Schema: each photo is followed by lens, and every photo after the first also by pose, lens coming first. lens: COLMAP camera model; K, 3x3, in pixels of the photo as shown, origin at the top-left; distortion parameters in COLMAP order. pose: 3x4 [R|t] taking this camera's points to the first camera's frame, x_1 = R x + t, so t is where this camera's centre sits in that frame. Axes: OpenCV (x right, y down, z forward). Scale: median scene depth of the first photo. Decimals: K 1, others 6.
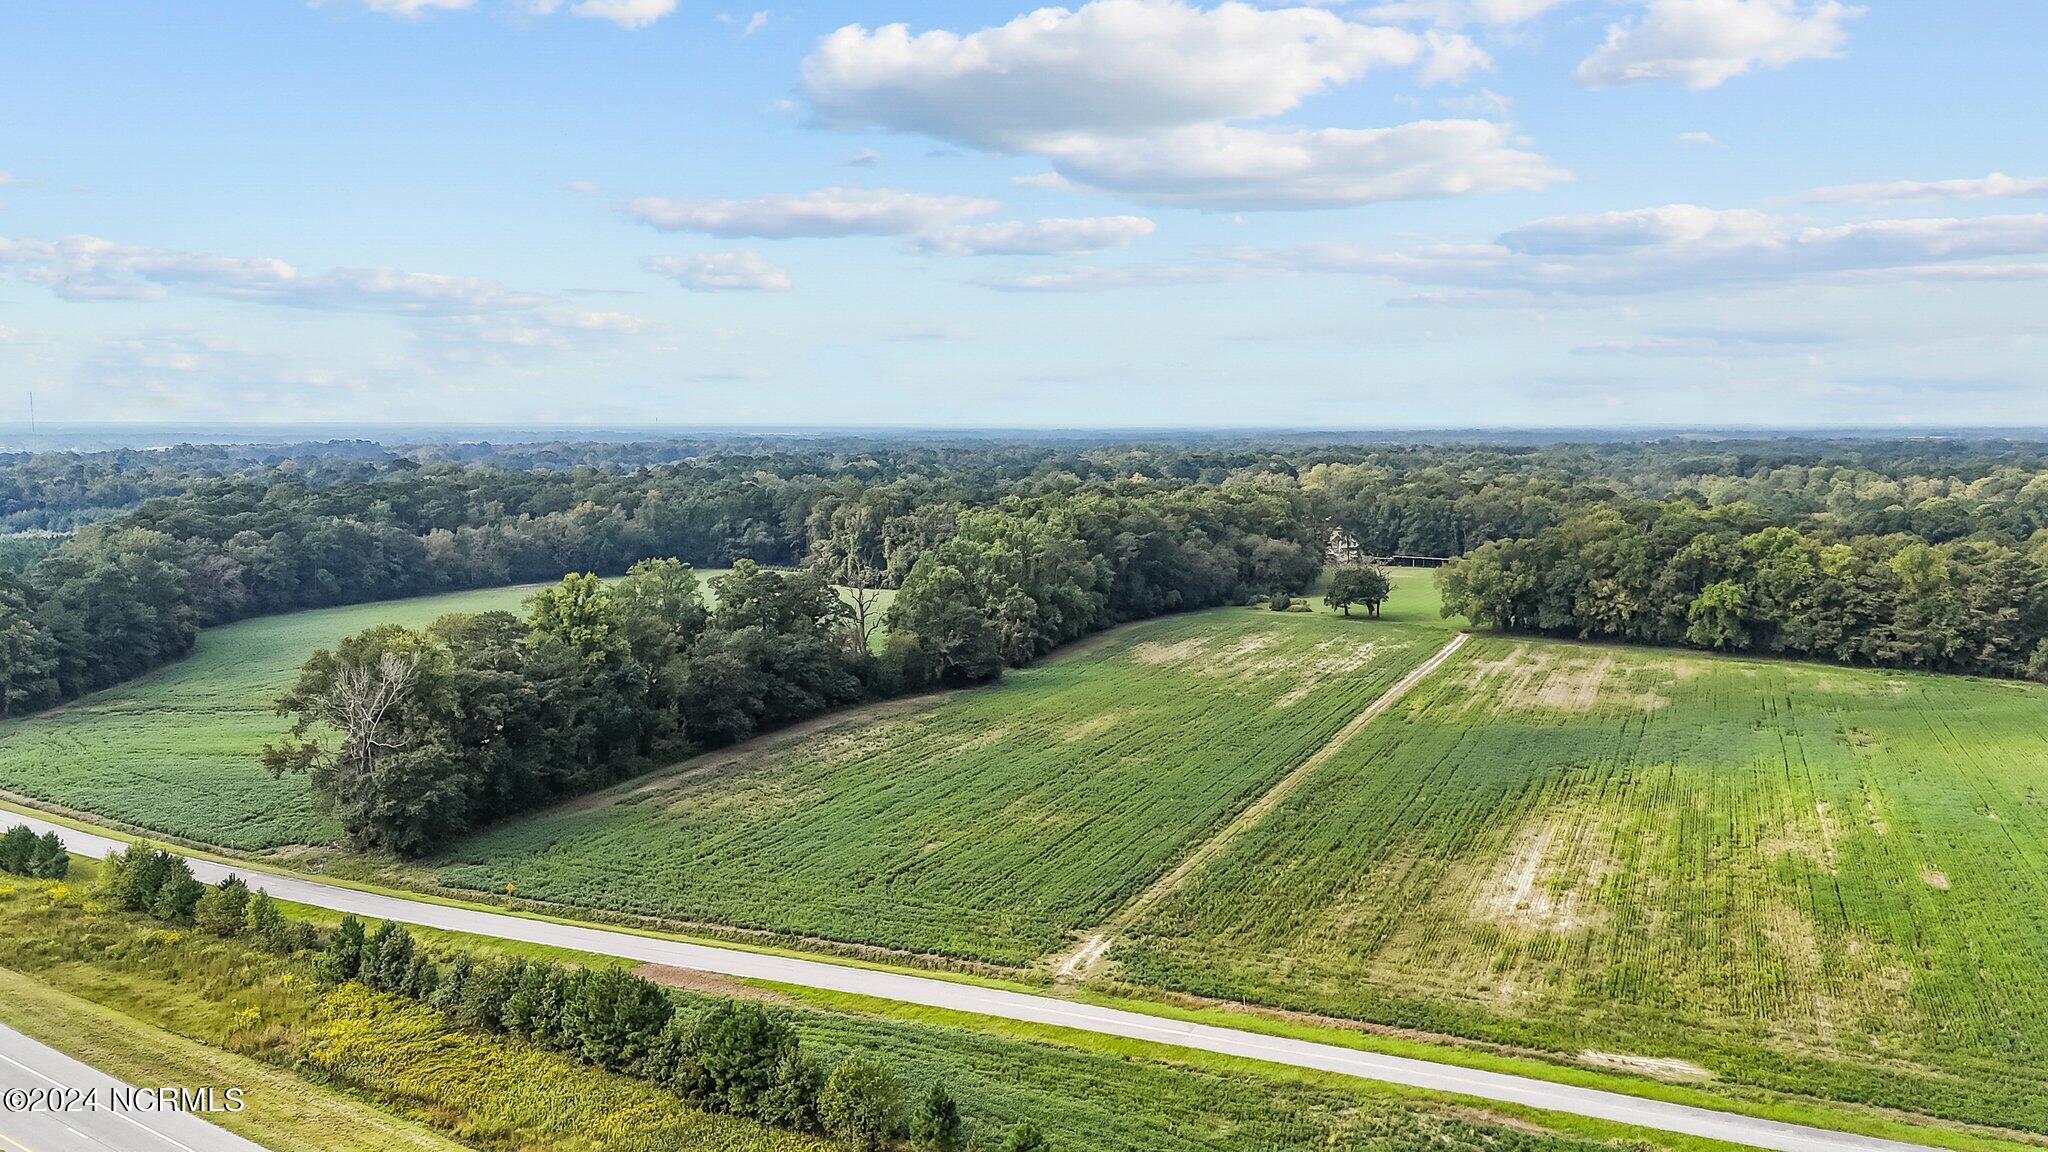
lens RADIAL K [[1509.9, 0, 1024.0], [0, 1509.9, 576.0], [0, 0, 1]] dist [0.106726, -0.151530]
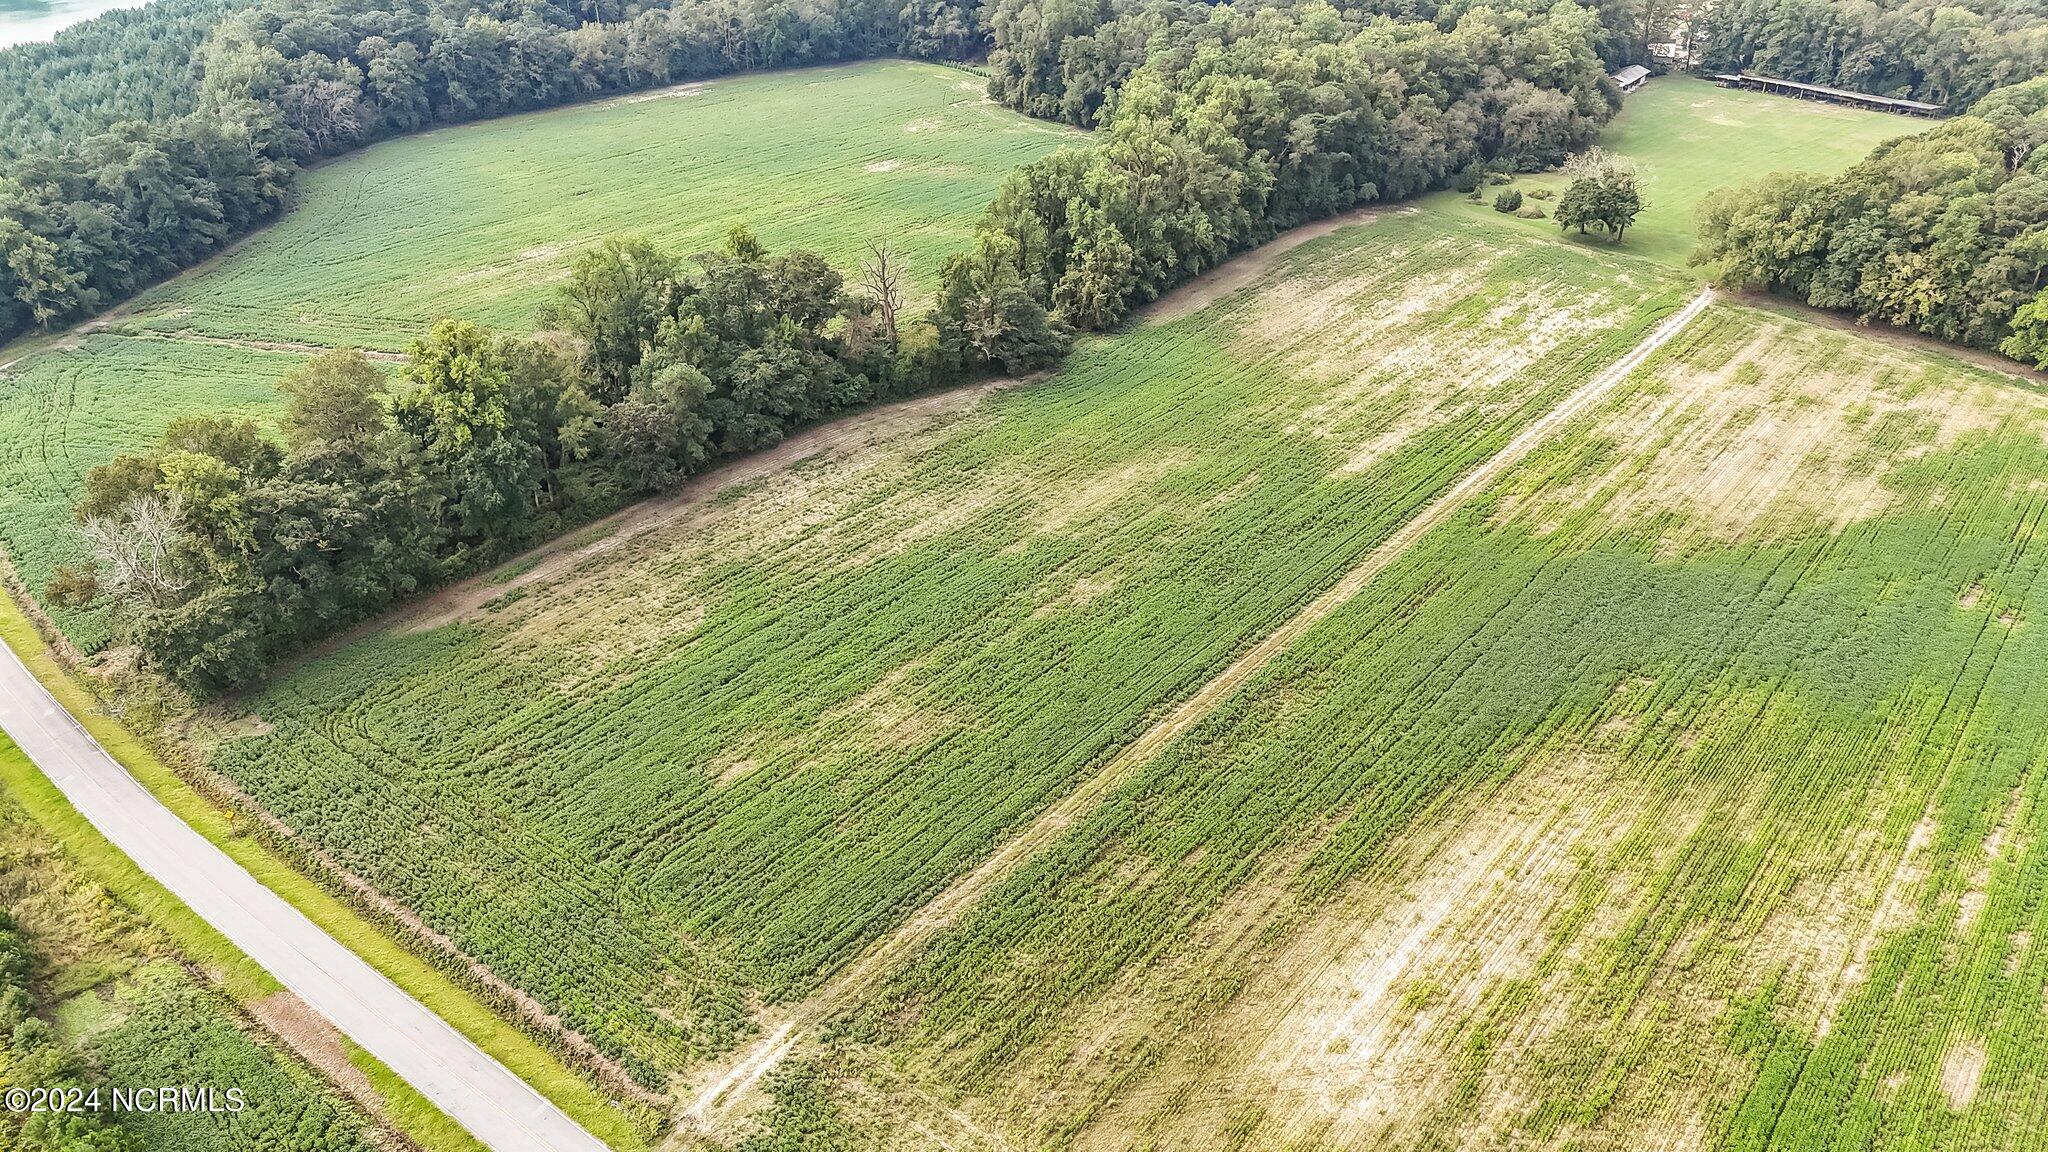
lens RADIAL K [[1505.2, 0, 1024.0], [0, 1505.2, 576.0], [0, 0, 1]] dist [0.071886, -0.070185]
pose [[0.967859, 0.131669, -0.214274, 0.144246], [-0.032337, 0.910079, 0.413171, -0.152656], [0.249408, -0.392962, 0.885086, 0.171432]]
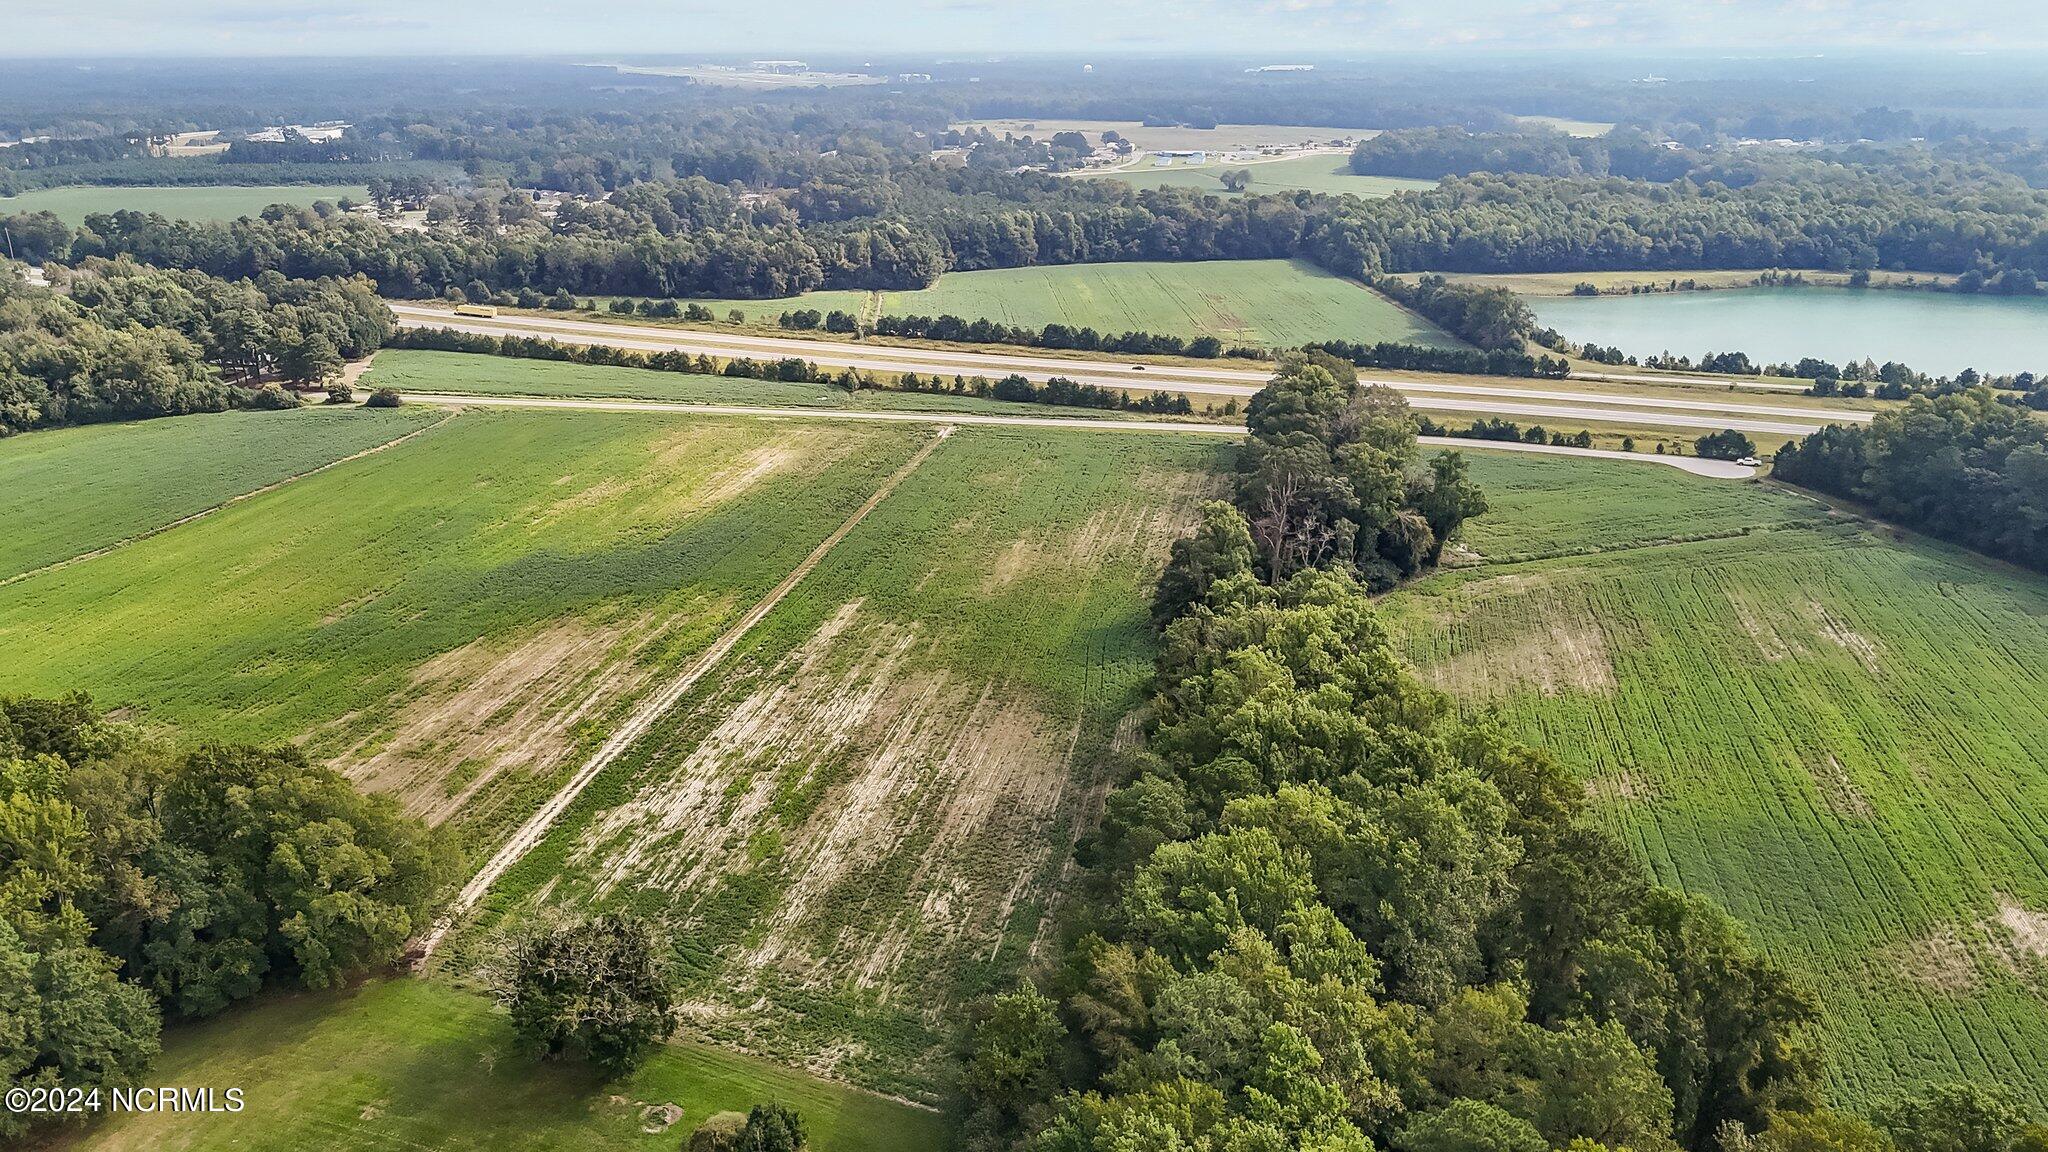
lens RADIAL K [[1505.2, 0, 1024.0], [0, 1505.2, 576.0], [0, 0, 1]] dist [0.071886, -0.070185]
pose [[-0.974476, 0.077320, -0.210755, 0.214193], [-0.019960, 0.905254, 0.424402, -0.291274], [0.223601, 0.417776, -0.880605, 1.524496]]
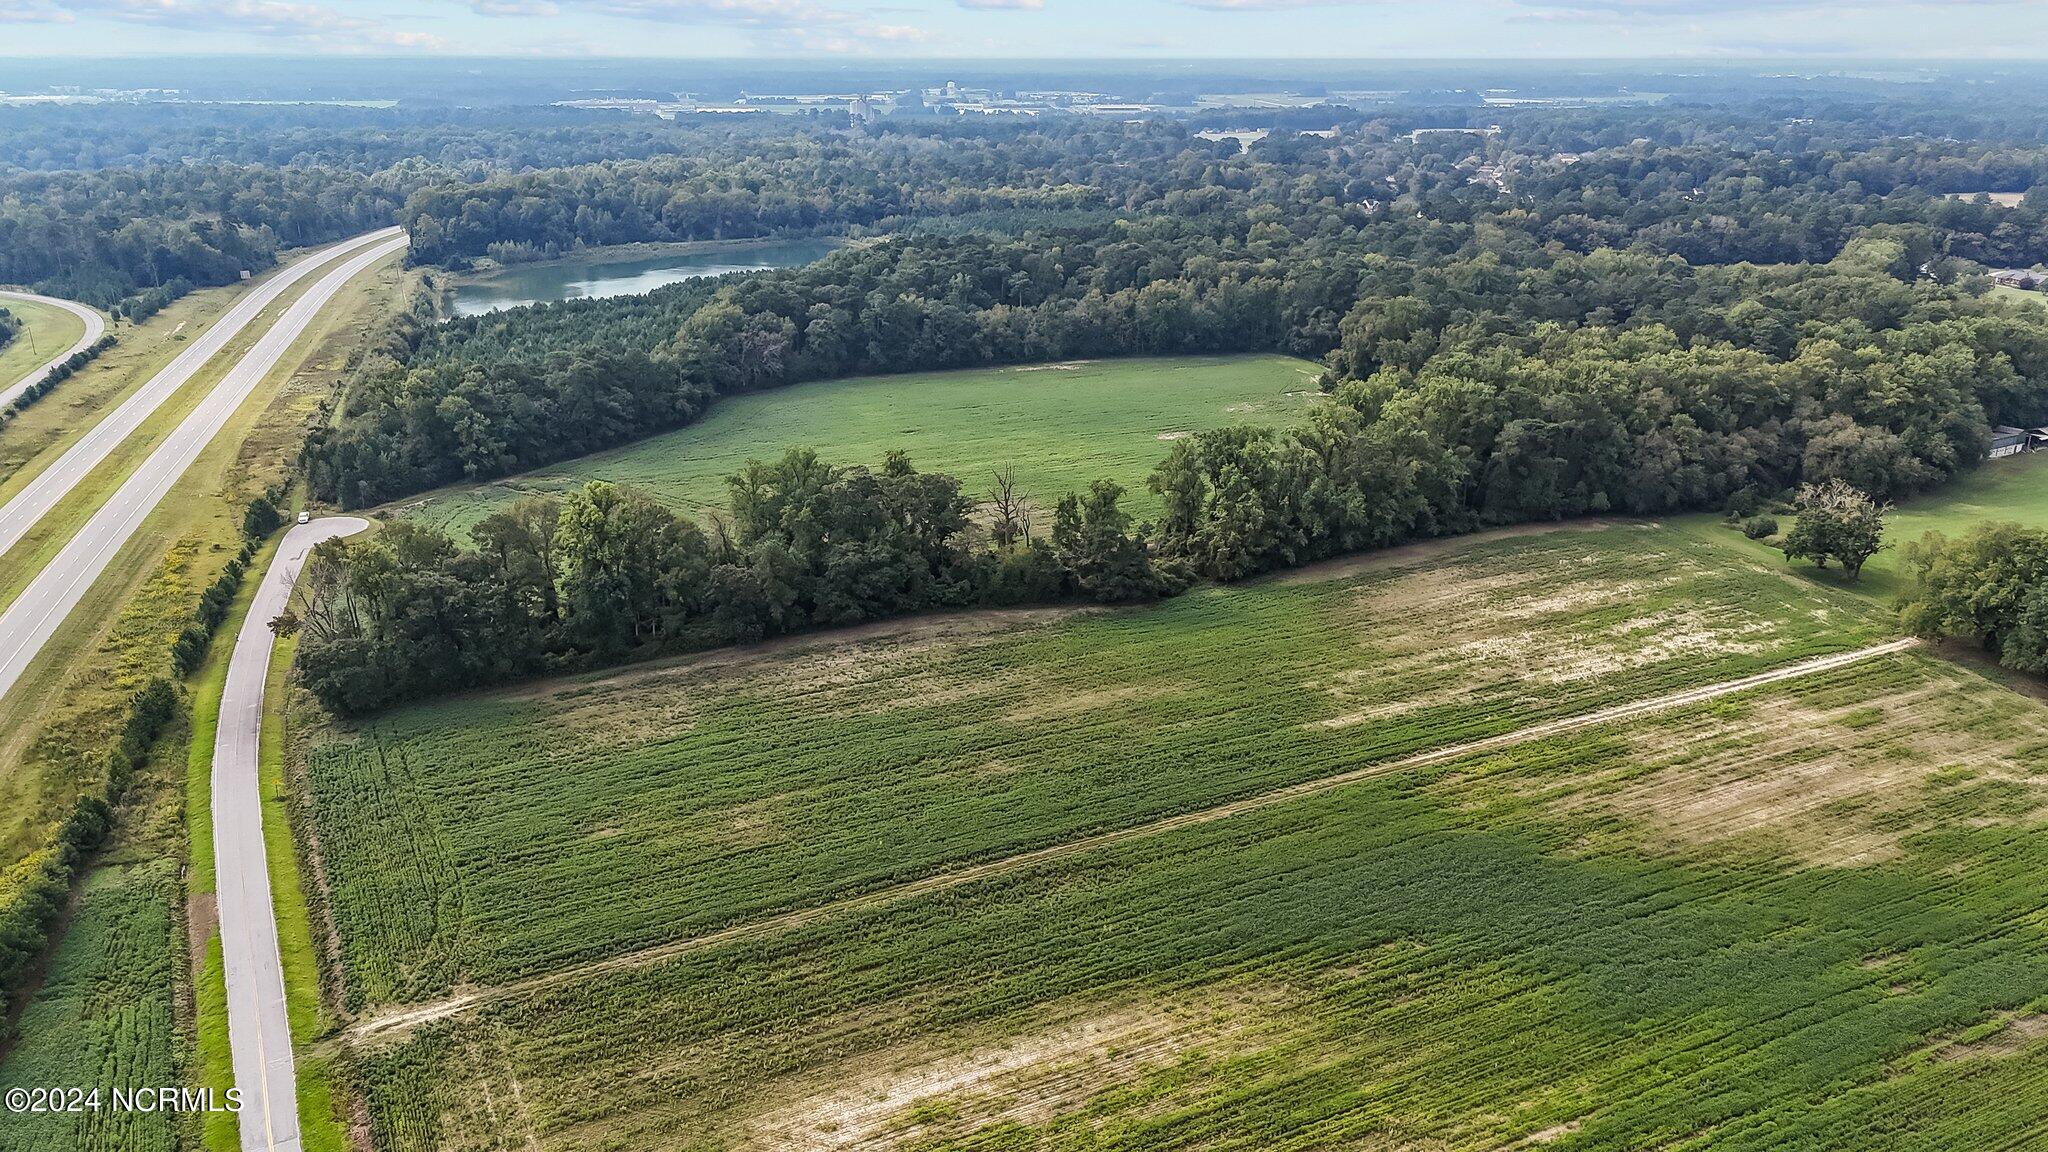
lens RADIAL K [[1505.2, 0, 1024.0], [0, 1505.2, 576.0], [0, 0, 1]] dist [0.071886, -0.070185]
pose [[0.777322, 0.208622, -0.593504, 0.414728], [-0.066595, 0.965400, 0.252127, -0.155358], [0.625568, -0.156459, 0.764320, 0.208967]]
